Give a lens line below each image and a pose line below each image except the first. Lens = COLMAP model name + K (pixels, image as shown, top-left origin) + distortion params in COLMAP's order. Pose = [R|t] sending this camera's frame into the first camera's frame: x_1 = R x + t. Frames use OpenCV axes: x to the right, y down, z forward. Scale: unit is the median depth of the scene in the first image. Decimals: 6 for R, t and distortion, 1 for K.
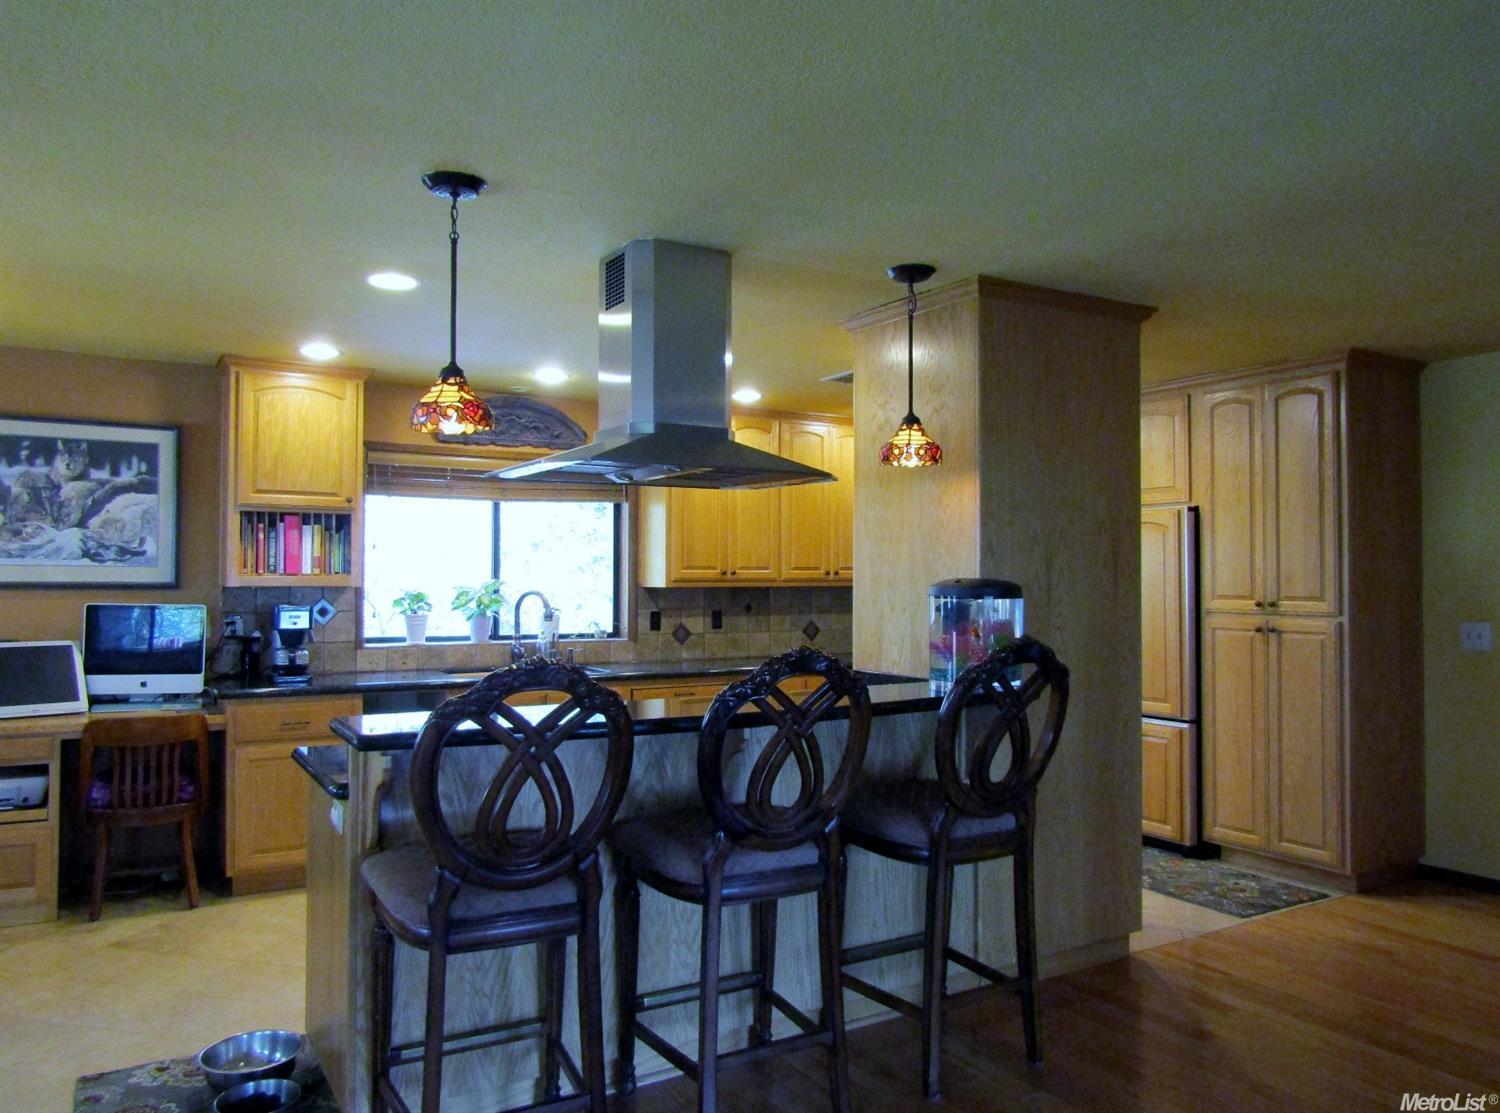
lens RADIAL K [[1066.1, 0, 757.8], [0, 1066.1, 563.6], [0, 0, 1]] dist [-0.011859, 0.000953]
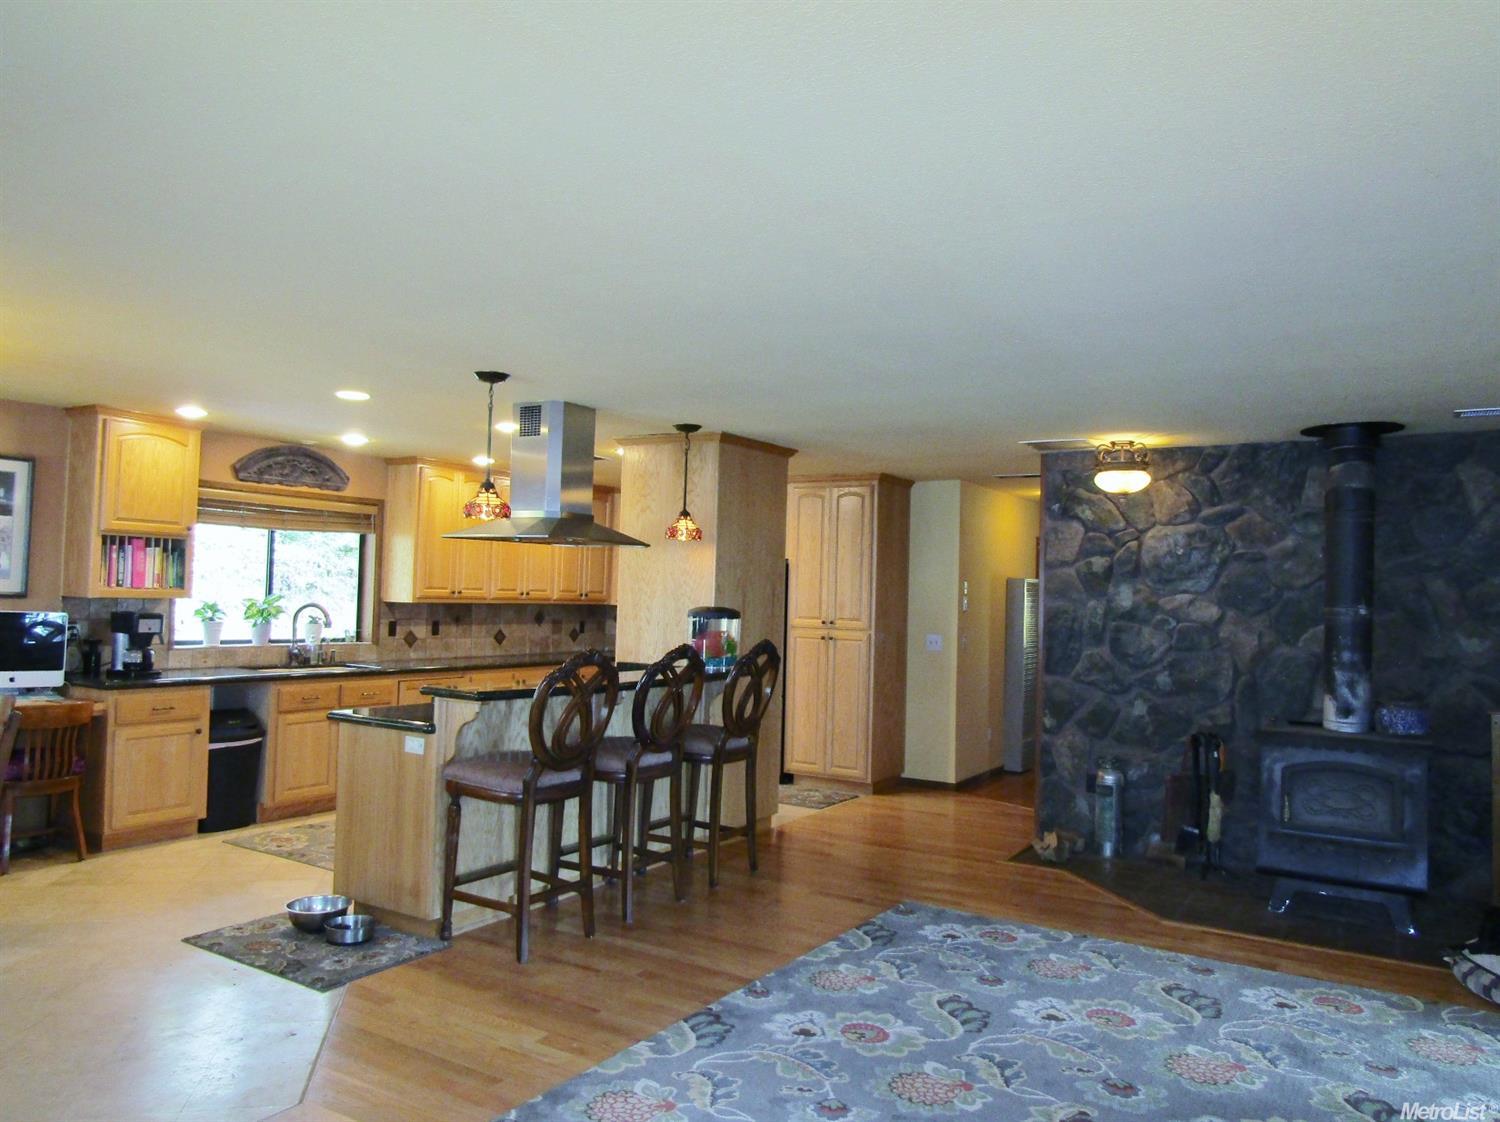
lens RADIAL K [[1066.1, 0, 750.0], [0, 1066.1, 564.9], [0, 0, 1]] dist [-0.011859, 0.000953]
pose [[0.888291, 0.036315, 0.457842, -0.391692], [-0.033406, 0.999337, -0.014452, -0.022892], [-0.458064, -0.002457, 0.888916, -0.410307]]
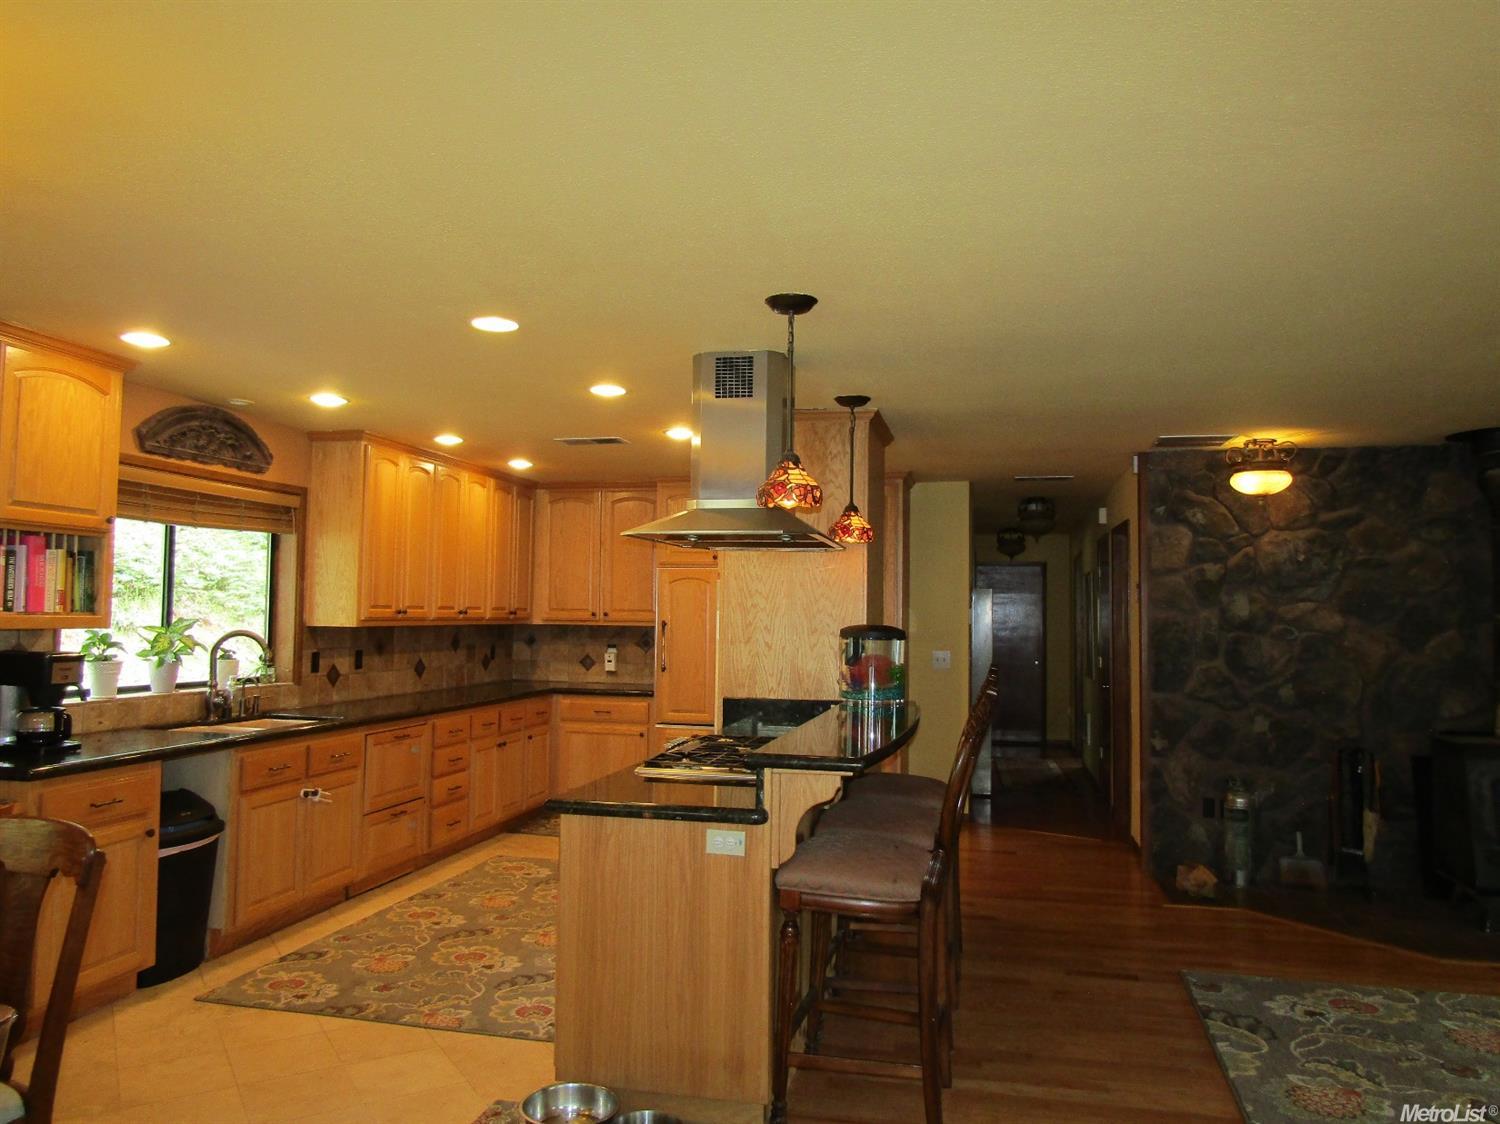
lens RADIAL K [[1066.1, 0, 746.8], [0, 1066.1, 563.0], [0, 0, 1]] dist [-0.011859, 0.000953]
pose [[0.691009, 0.041960, 0.721627, -0.667181], [-0.022378, 0.999077, -0.036664, -0.009606], [-0.722499, 0.009186, 0.691311, 0.109328]]
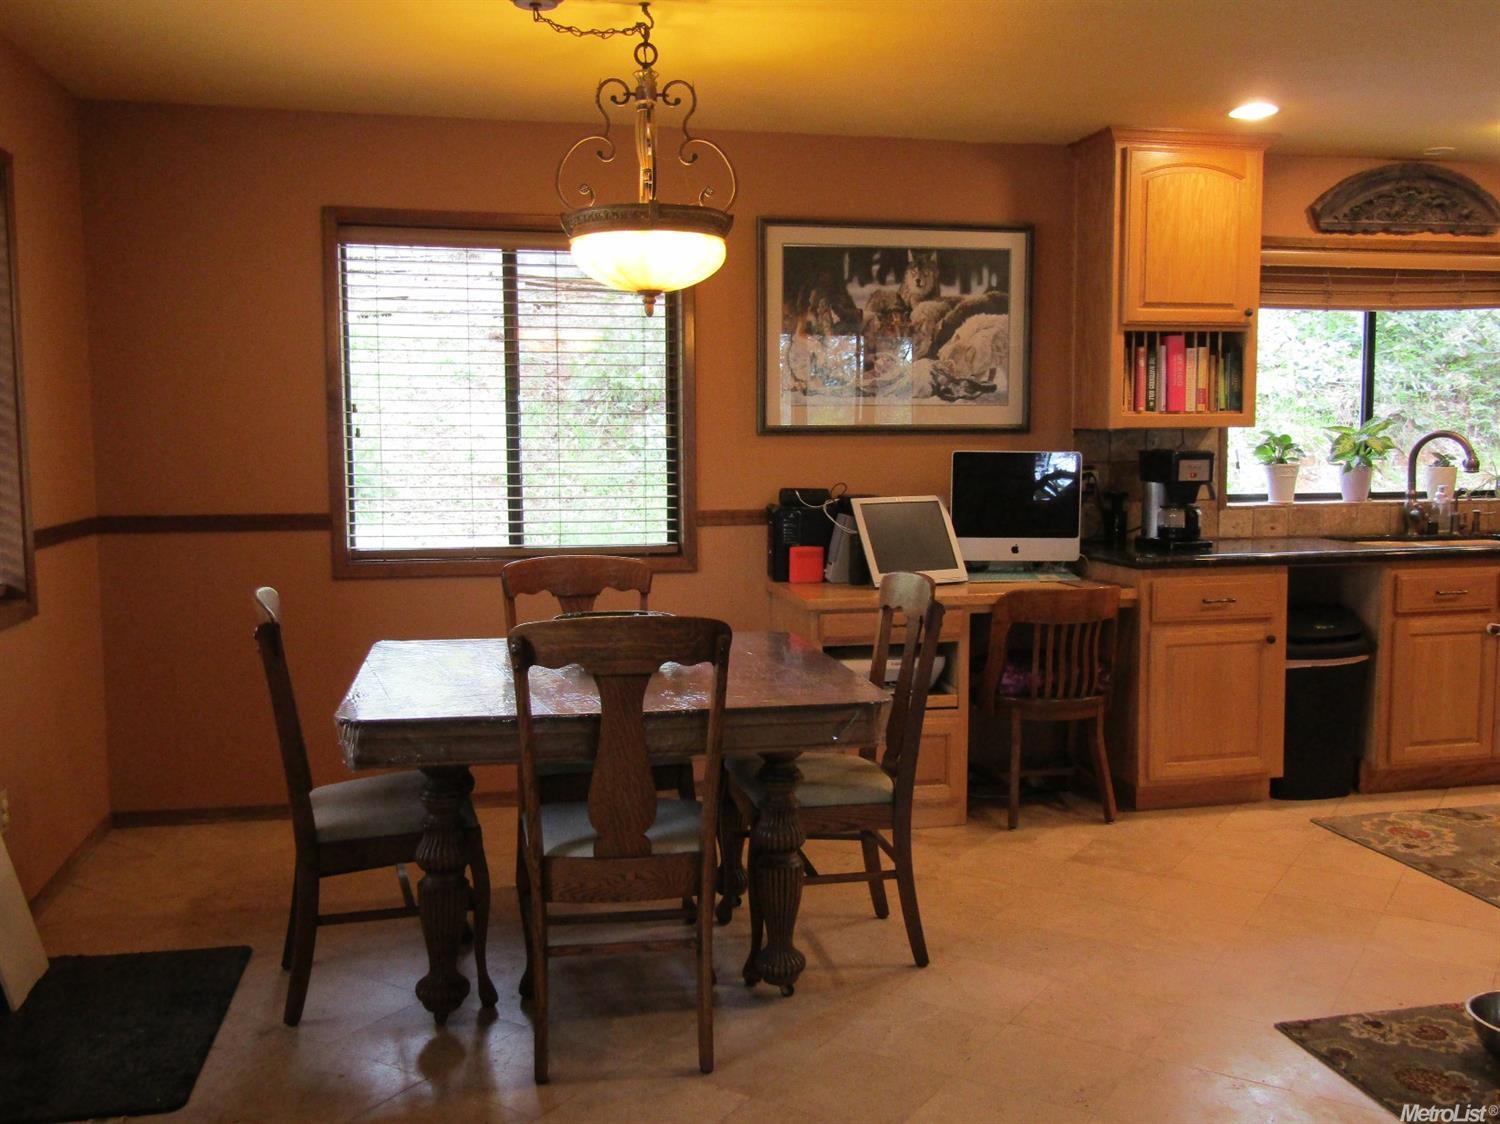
lens RADIAL K [[1346.8, 0, 752.8], [0, 1346.8, 571.8], [0, 0, 1]] dist [-0.016849, 0.001323]
pose [[0.945462, 0.020105, -0.325112, -0.428460], [0.017967, 0.993355, 0.113679, 0.009282], [0.325237, -0.113321, 0.938818, -0.038775]]
